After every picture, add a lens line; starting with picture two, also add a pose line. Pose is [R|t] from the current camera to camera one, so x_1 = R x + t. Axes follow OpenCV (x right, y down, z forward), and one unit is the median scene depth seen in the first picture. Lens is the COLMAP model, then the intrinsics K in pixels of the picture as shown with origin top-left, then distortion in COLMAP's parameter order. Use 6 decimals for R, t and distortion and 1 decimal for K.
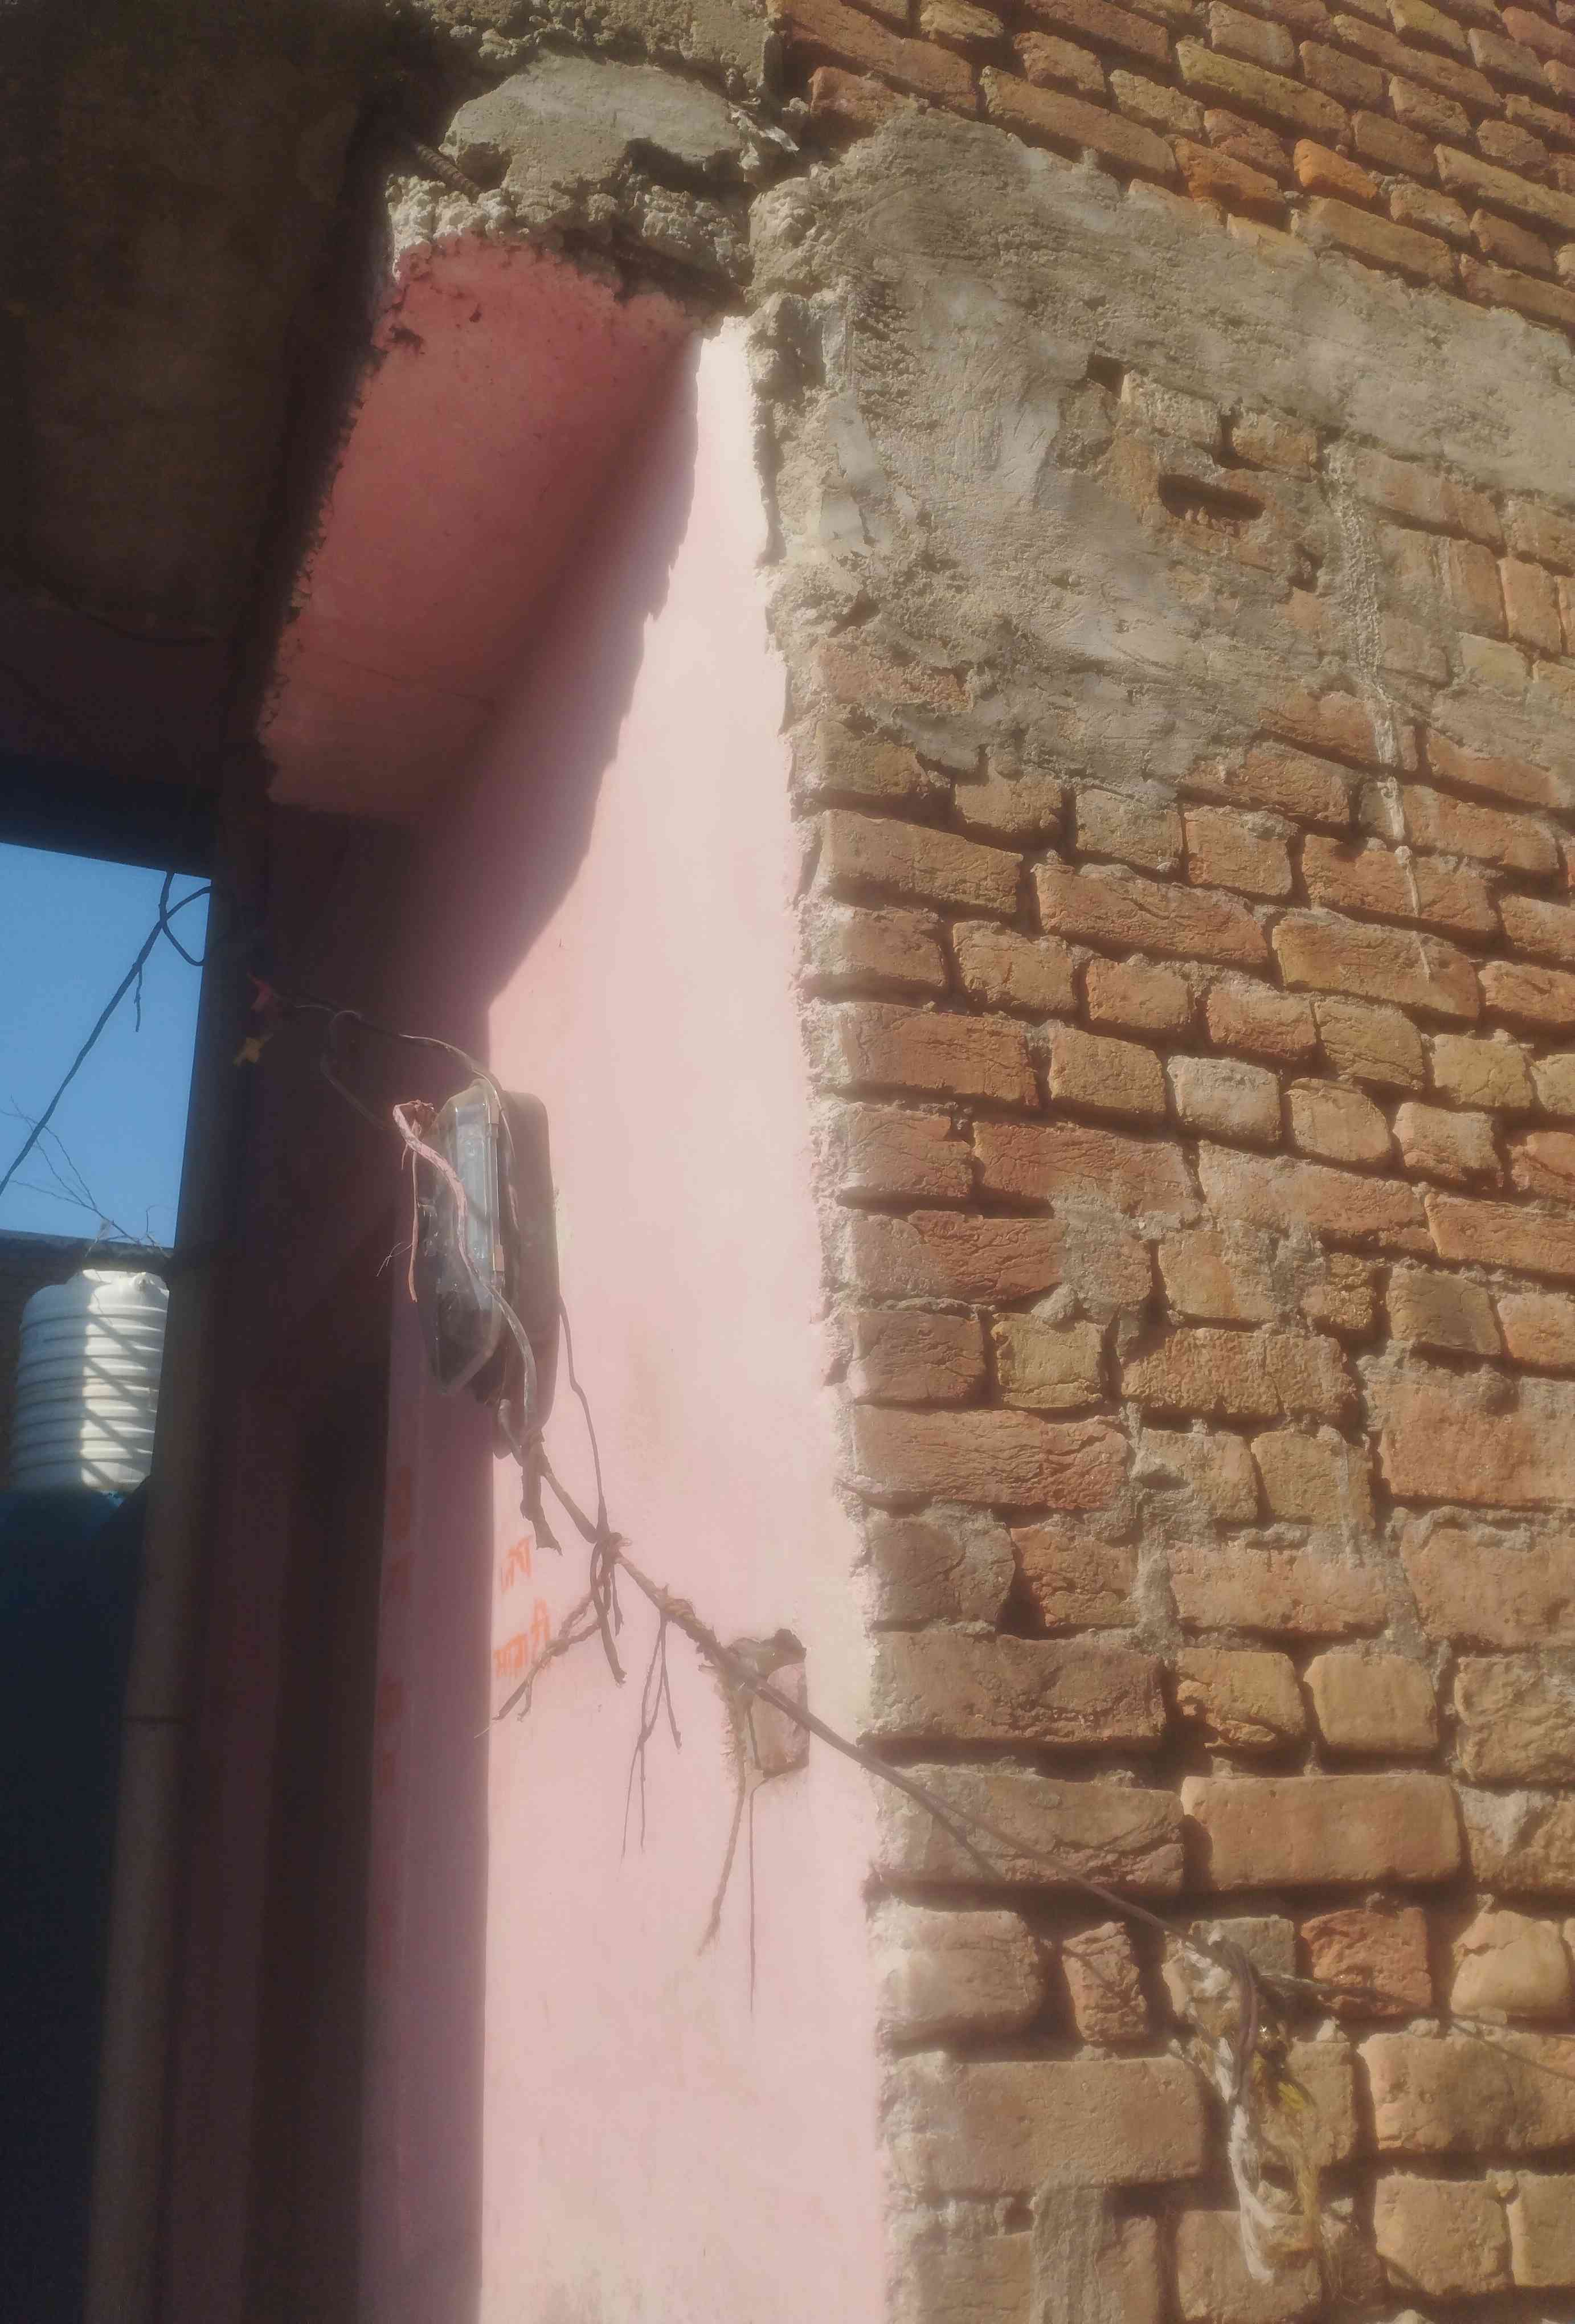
lens RADIAL K [[1915.3, 0, 780.6], [0, 1915.3, 1156.0], [0, 0, 1]] dist [0.063834, -0.104078]
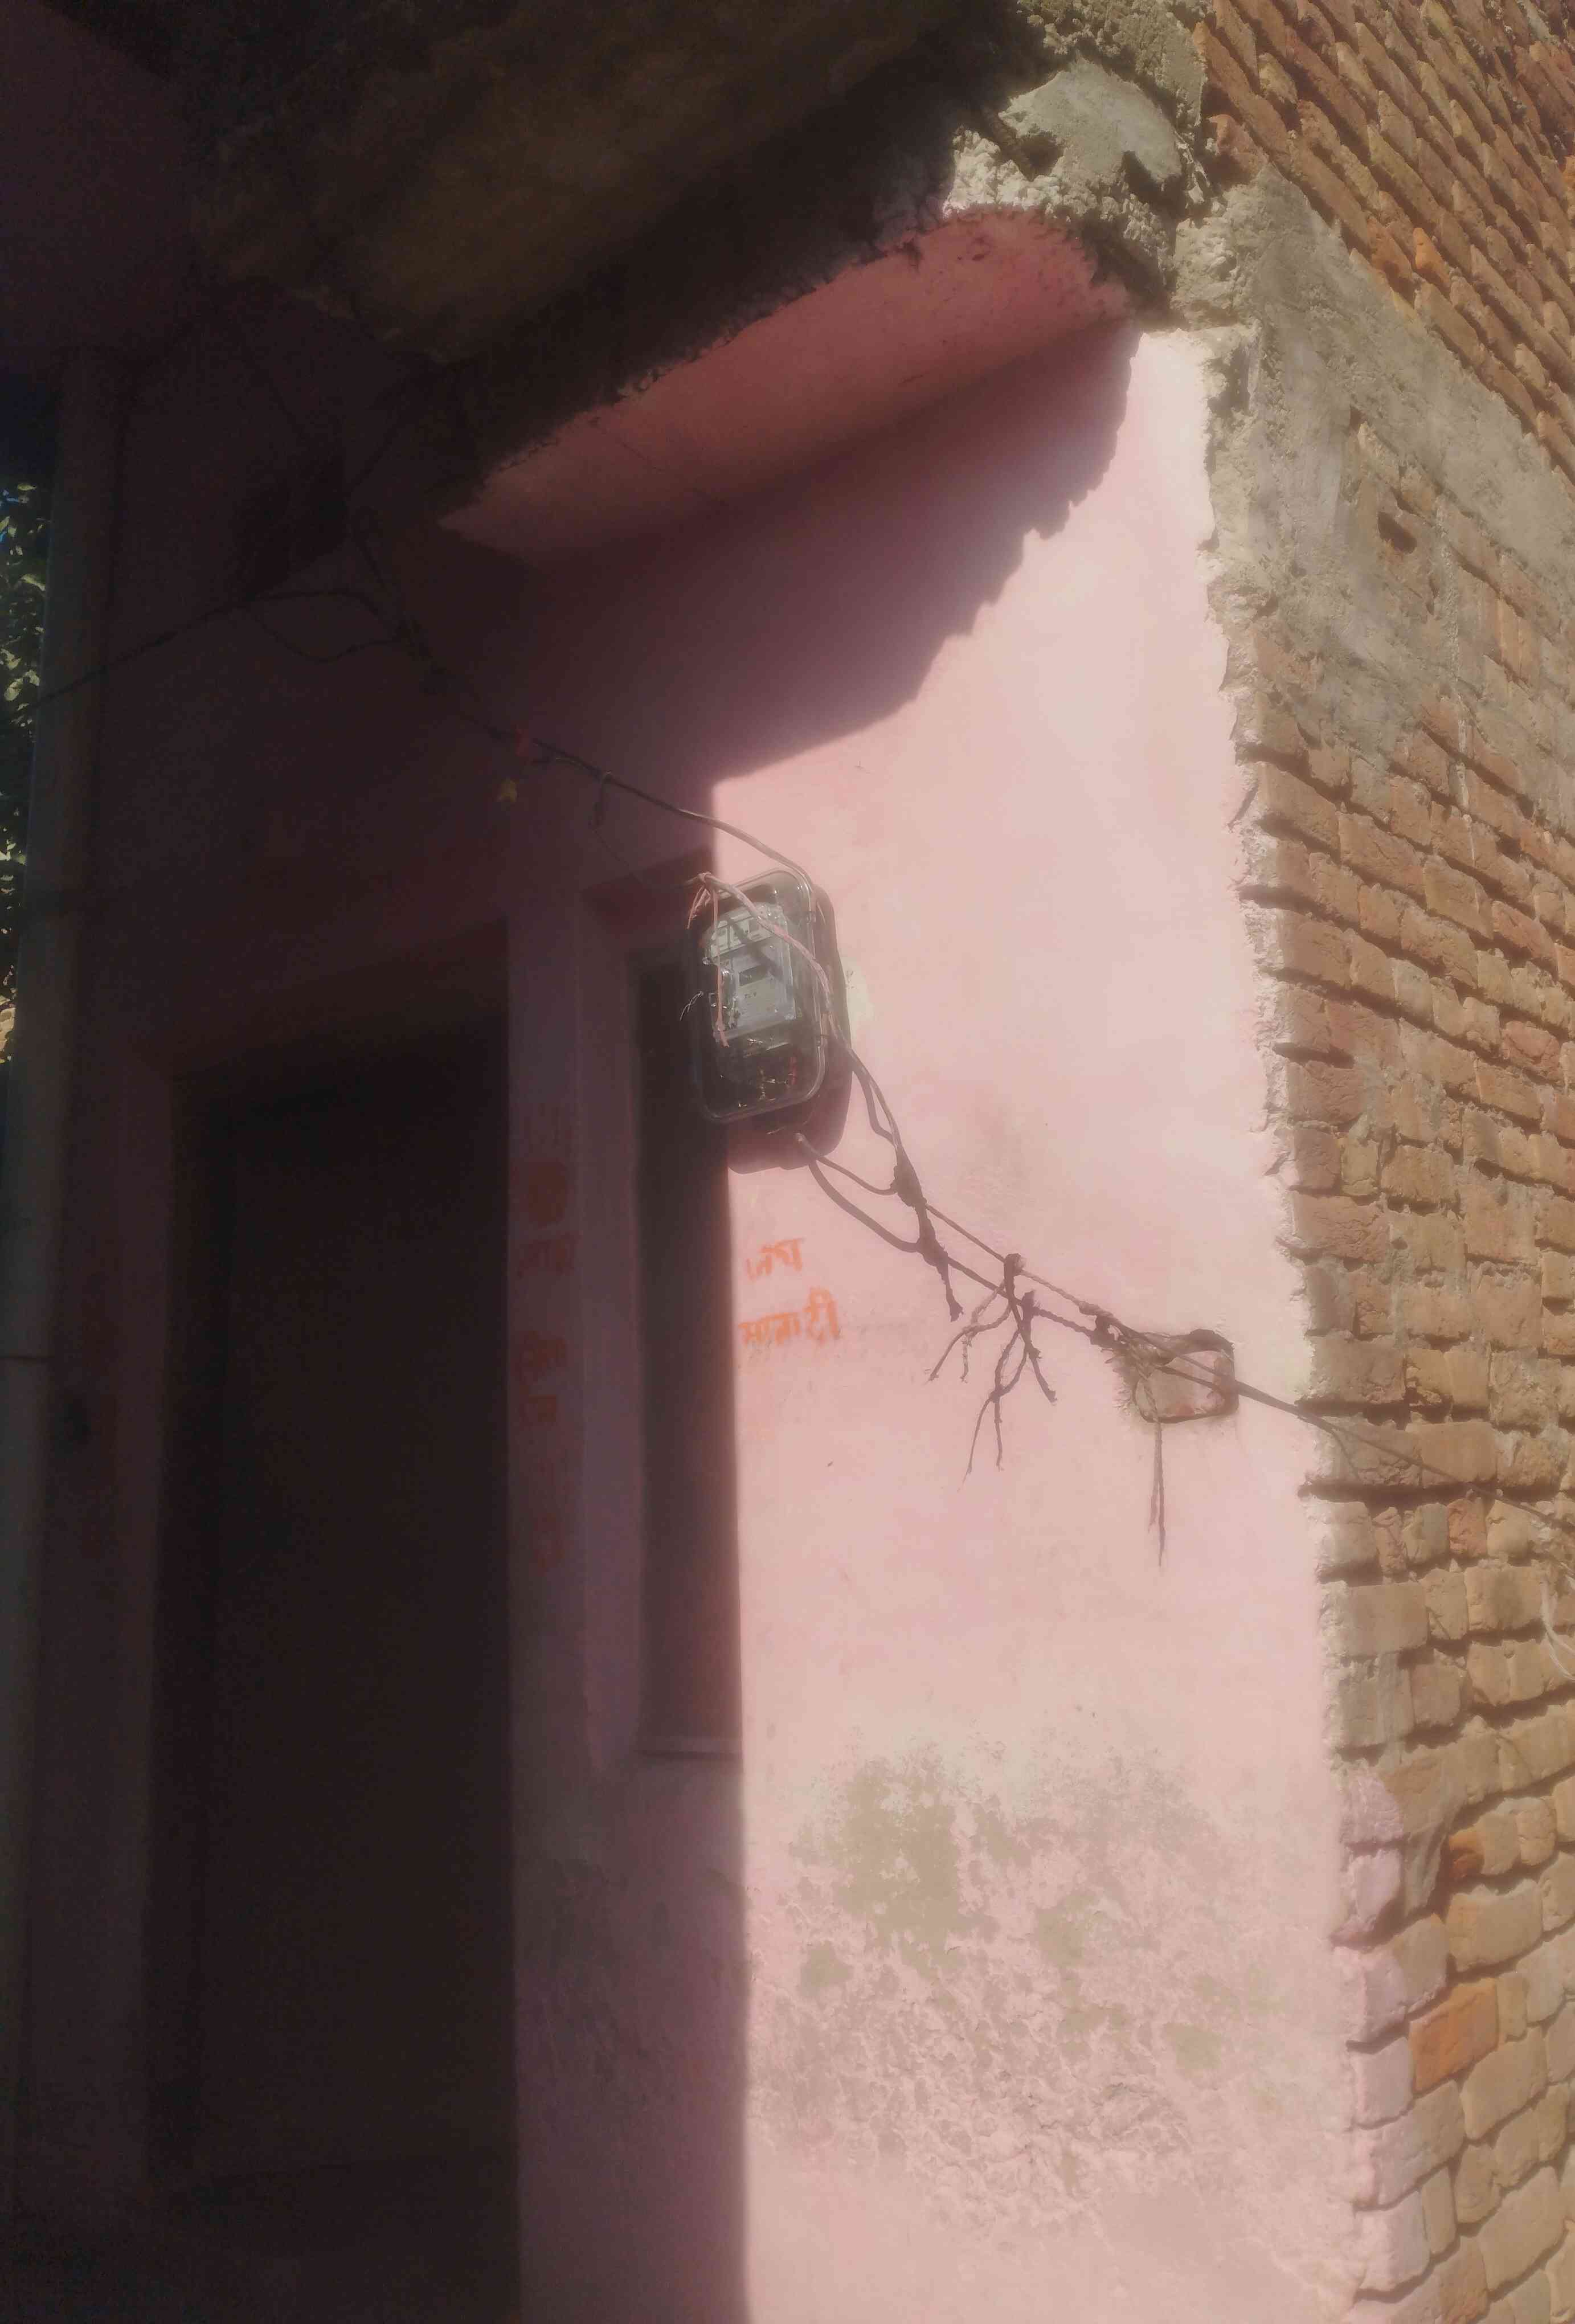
lens RADIAL K [[1996.7, 0, 789.9], [0, 1996.7, 1165.1], [0, 0, 1]] dist [0.054665, -0.113141]
pose [[0.885898, 0.063372, 0.459532, -0.907970], [-0.150787, 0.976168, 0.156072, -0.067586], [-0.438690, -0.207555, 0.874341, -0.182364]]
